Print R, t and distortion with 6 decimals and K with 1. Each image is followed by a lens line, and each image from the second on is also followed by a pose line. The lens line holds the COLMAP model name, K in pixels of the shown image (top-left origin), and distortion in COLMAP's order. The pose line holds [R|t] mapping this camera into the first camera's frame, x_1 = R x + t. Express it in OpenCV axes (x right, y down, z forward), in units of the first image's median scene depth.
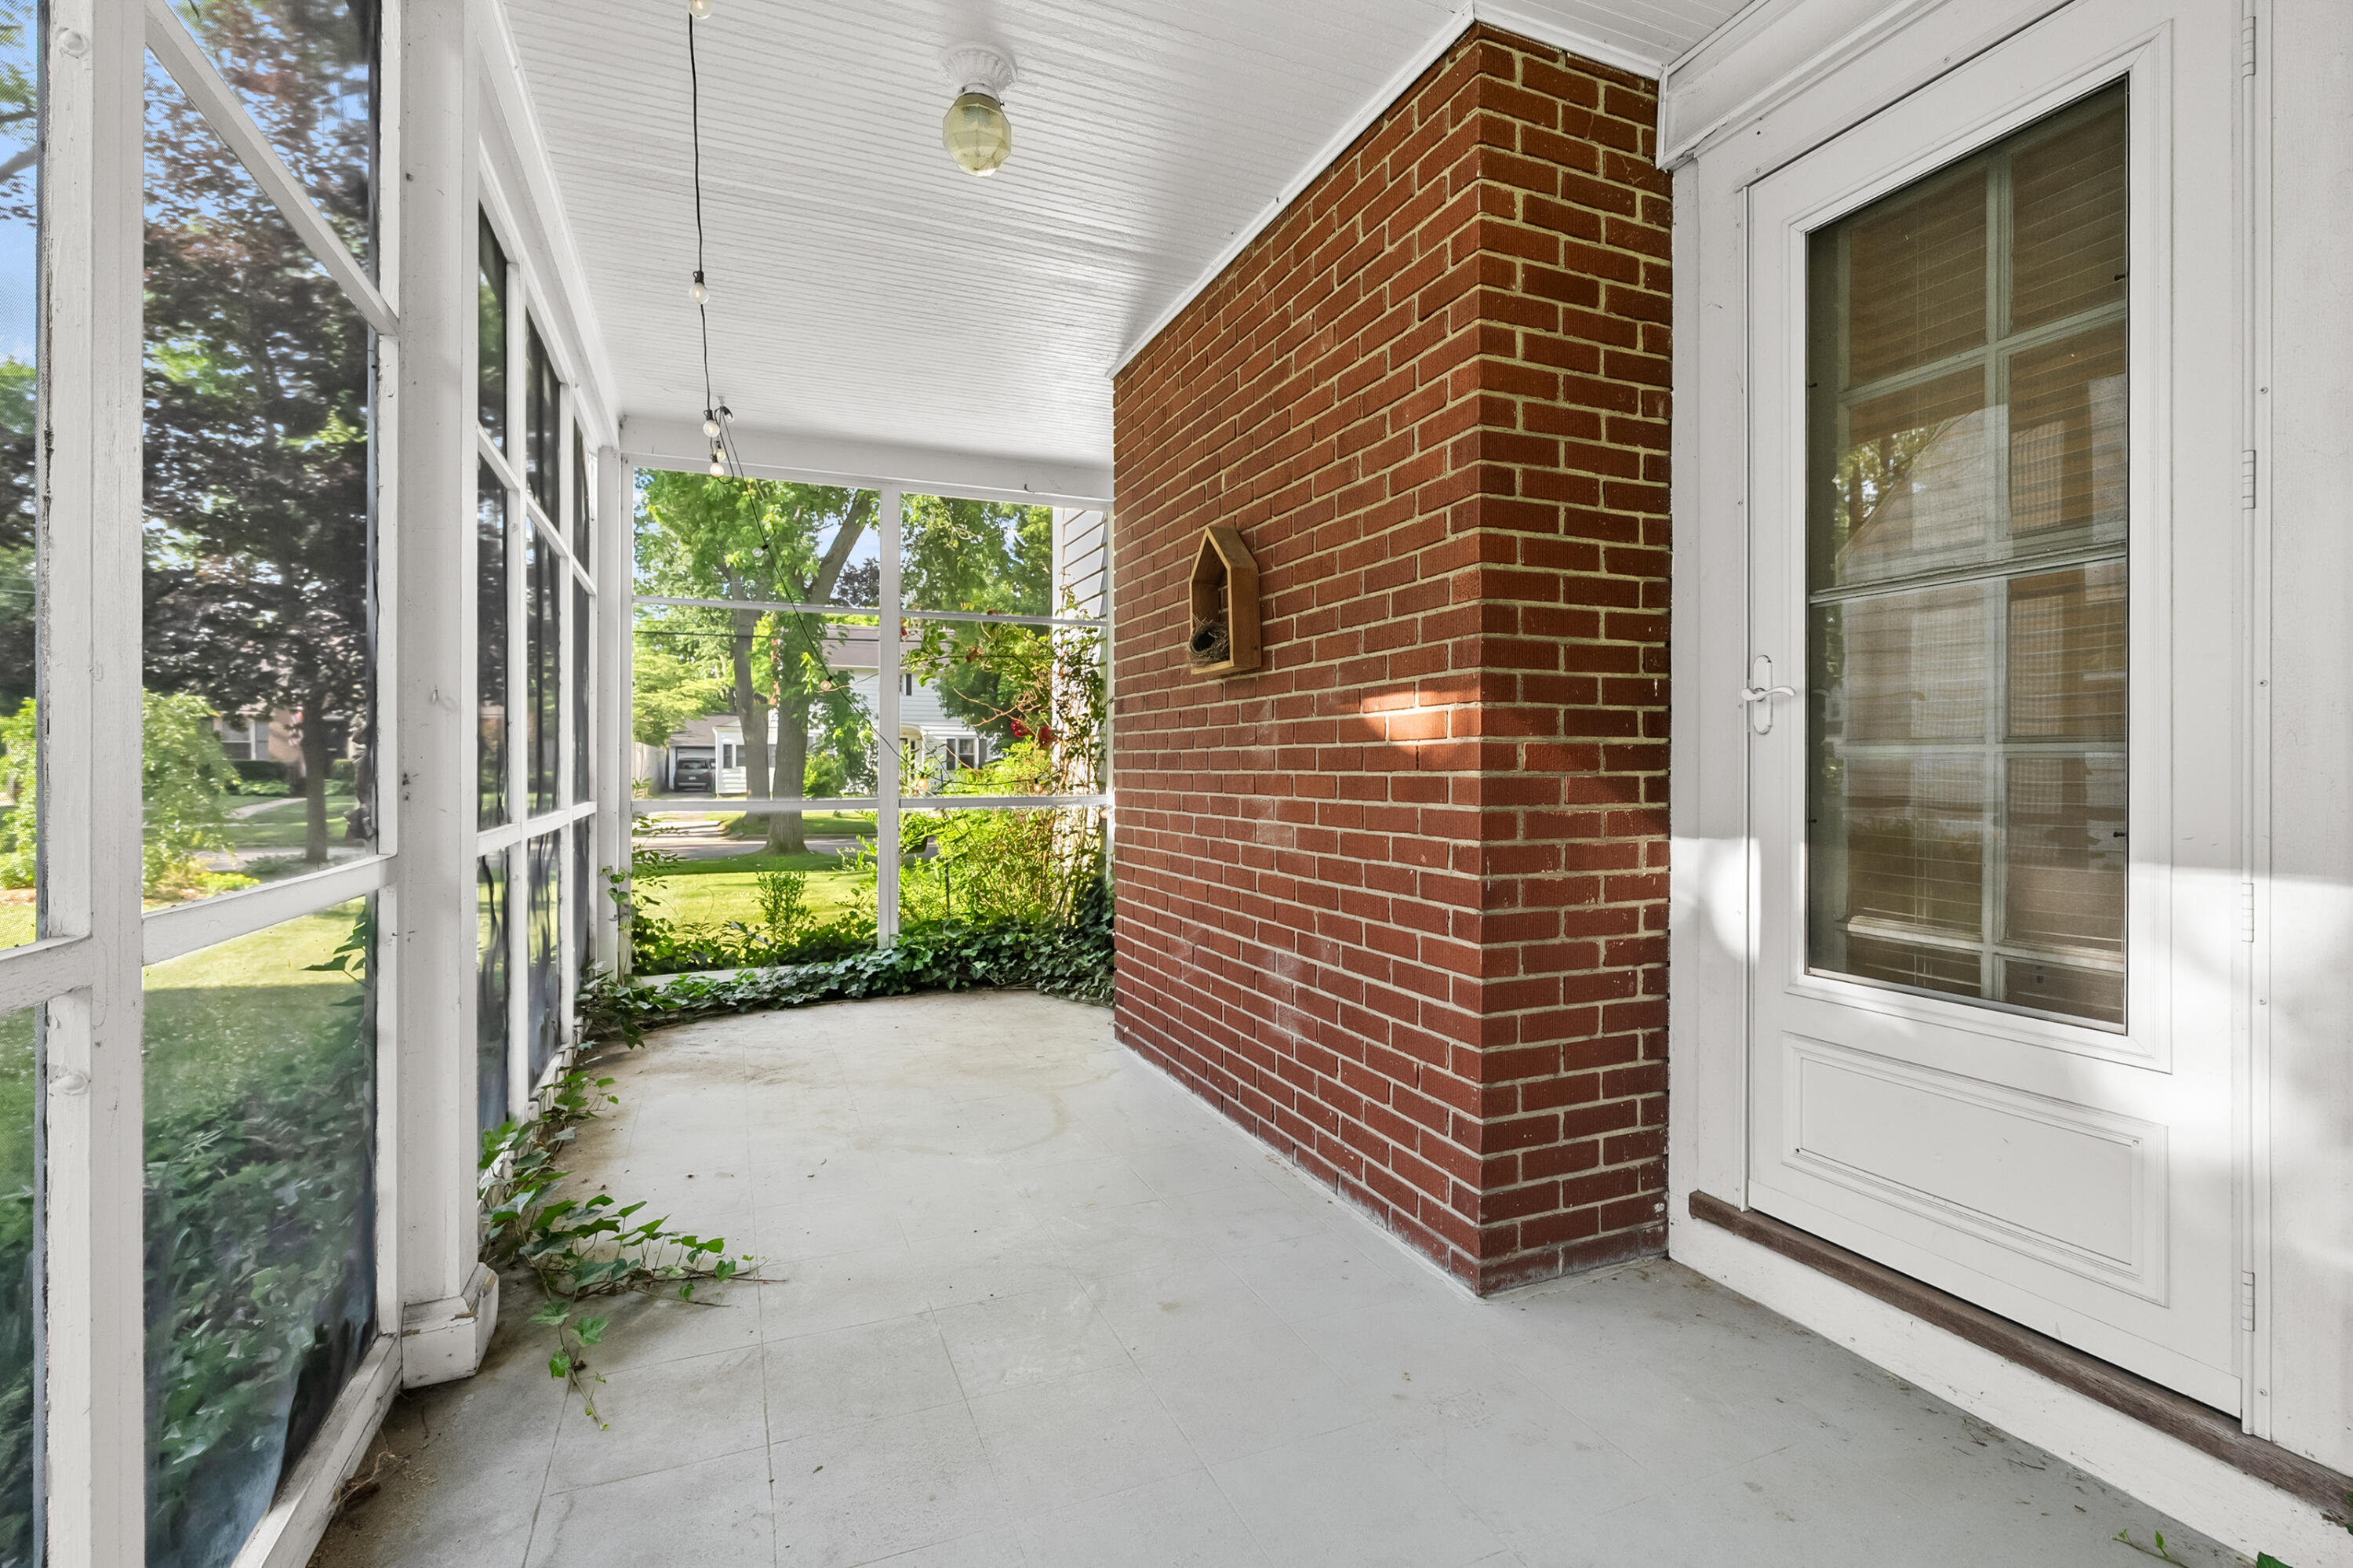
lens RADIAL K [[1075.9, 0, 1179.0], [0, 1075.9, 769.5], [0, 0, 1]] dist [-0.002398, 0.002399]
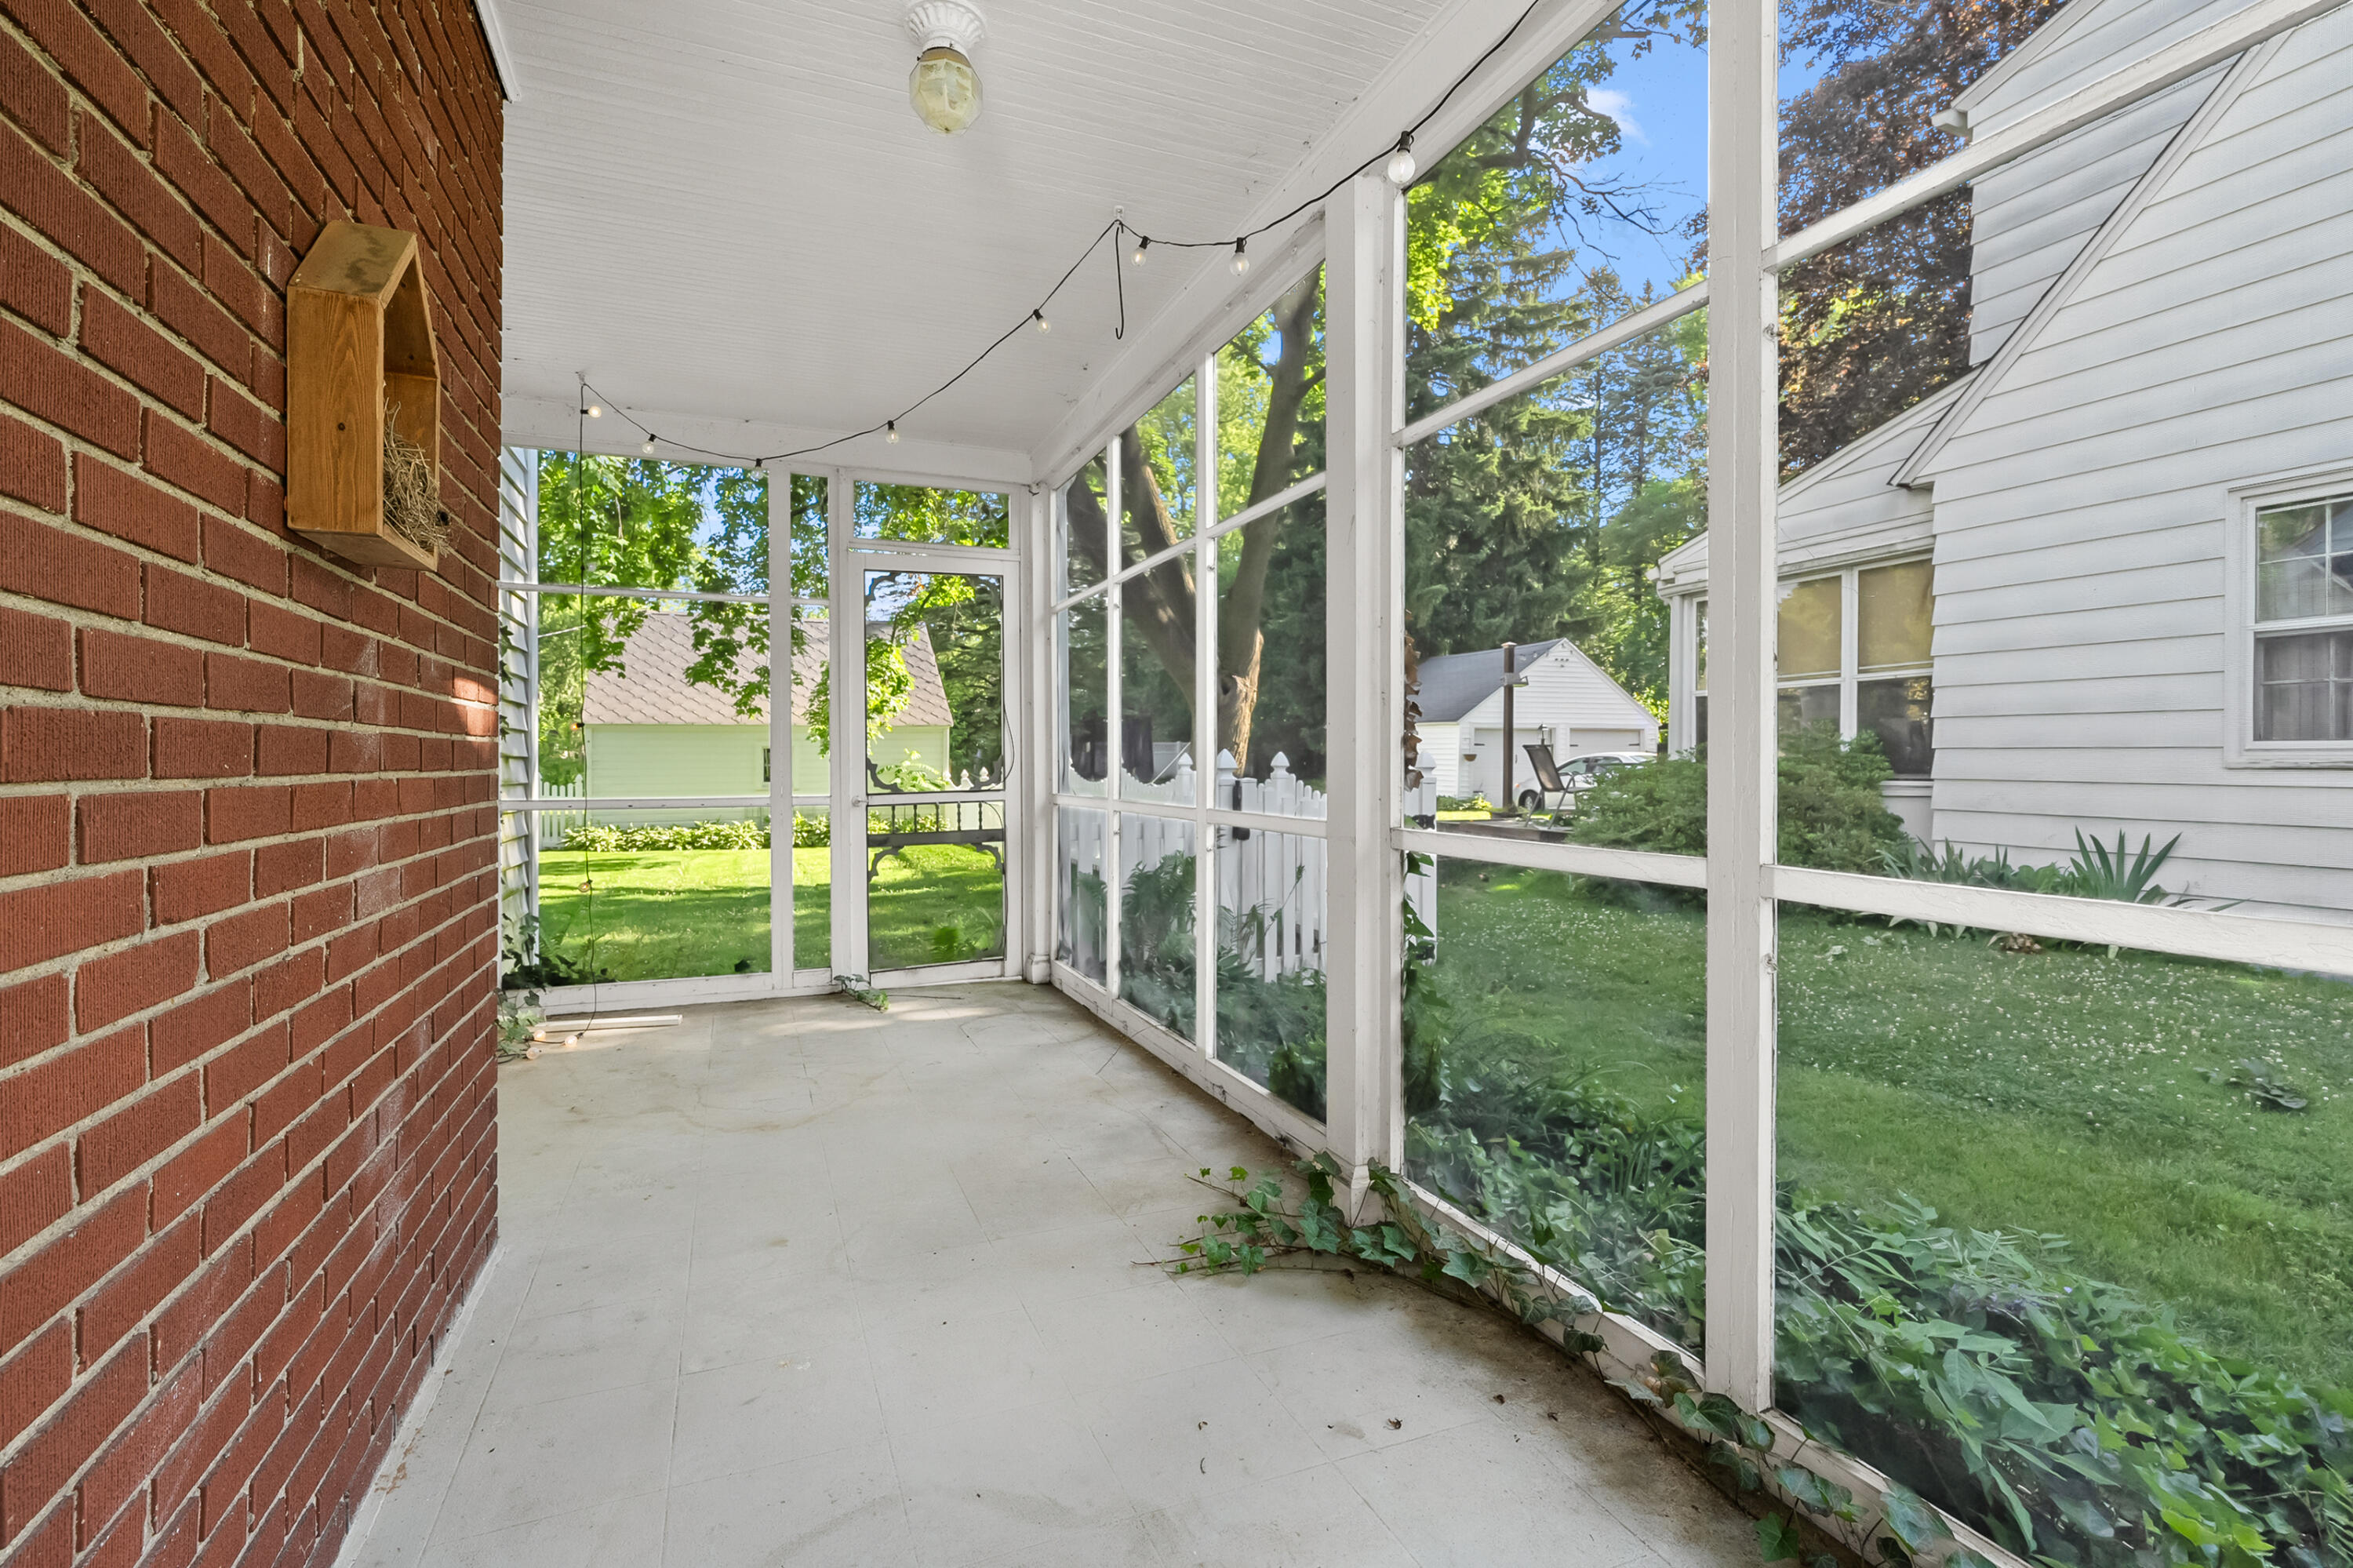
lens RADIAL K [[1075.9, 0, 1177.6], [0, 1075.9, 779.8], [0, 0, 1]] dist [-0.002398, 0.002399]
pose [[-0.999911, 0.004081, 0.012695, -0.360890], [0.004272, 0.999878, 0.015048, -0.002152], [-0.012632, 0.015101, -0.999806, 1.721775]]
